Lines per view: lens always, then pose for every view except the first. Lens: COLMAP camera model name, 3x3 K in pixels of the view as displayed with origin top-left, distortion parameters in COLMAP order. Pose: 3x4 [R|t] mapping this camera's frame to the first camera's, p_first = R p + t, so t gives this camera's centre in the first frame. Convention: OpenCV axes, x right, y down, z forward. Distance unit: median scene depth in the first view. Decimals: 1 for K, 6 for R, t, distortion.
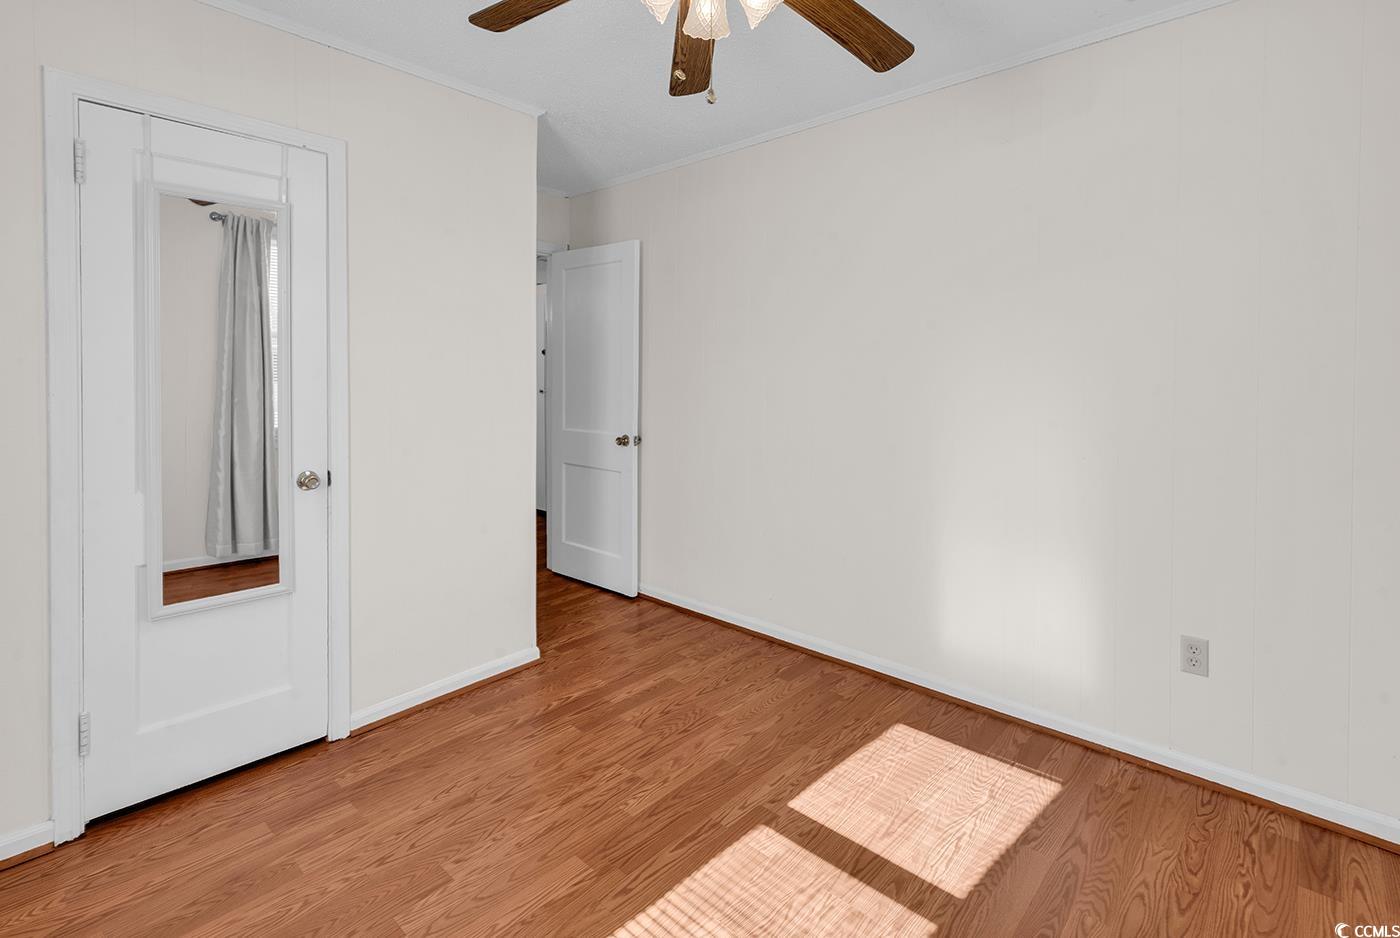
lens RADIAL K [[630.3, 0, 701.7], [0, 630.3, 467.6], [0, 0, 1]] dist [0.008994, -0.000067]
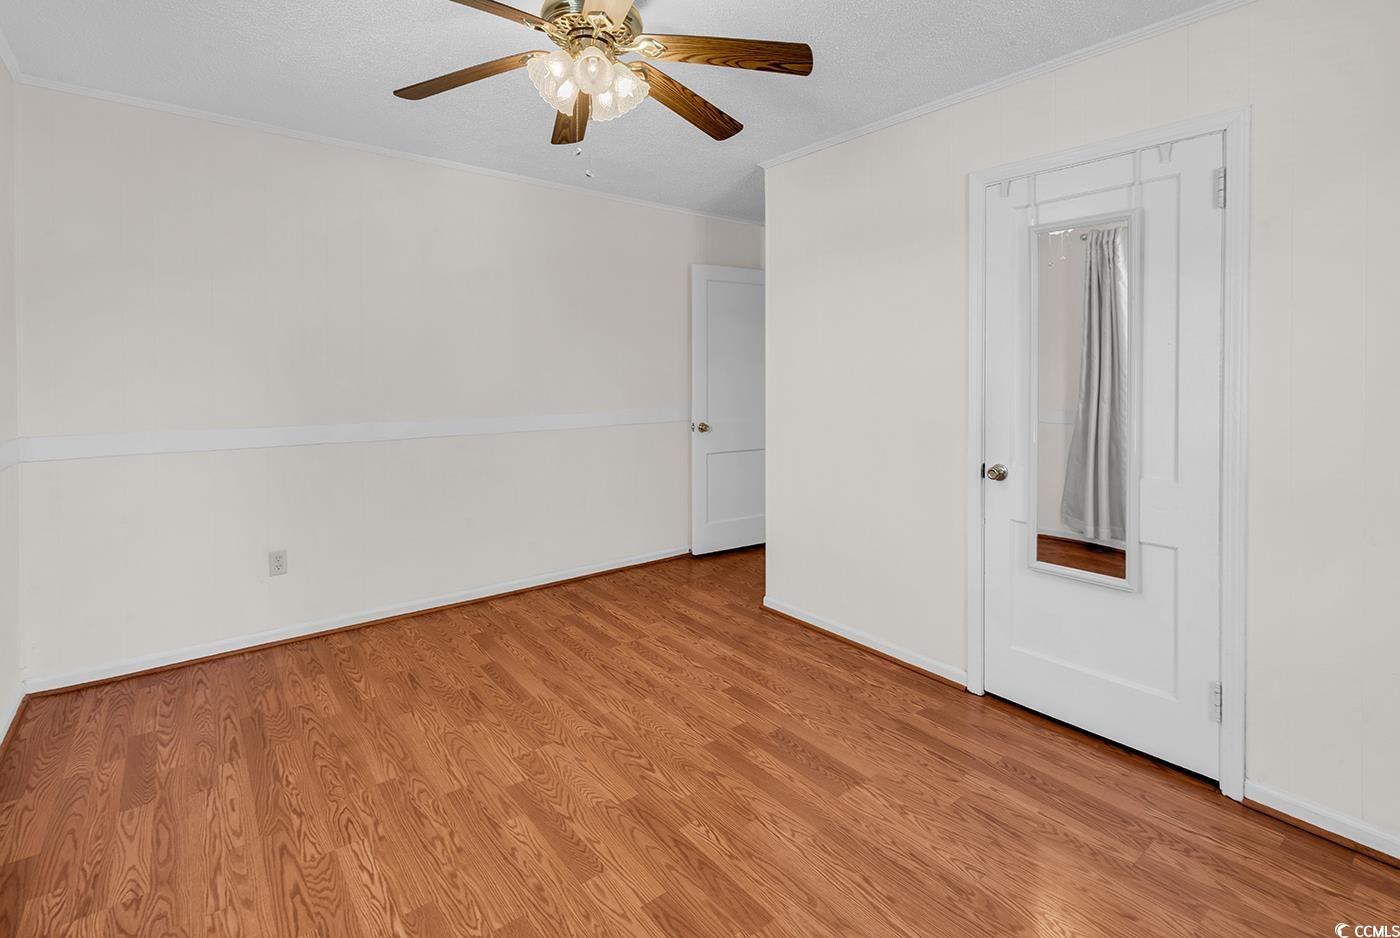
lens RADIAL K [[640.3, 0, 699.6], [0, 640.3, 486.3], [0, 0, 1]] dist [0.000706, -0.000024]
pose [[-0.137146, 0.158254, -0.977827, 1.612527], [-0.136586, 0.974704, 0.176906, -0.207860], [0.981089, 0.157819, -0.112061, 1.577545]]
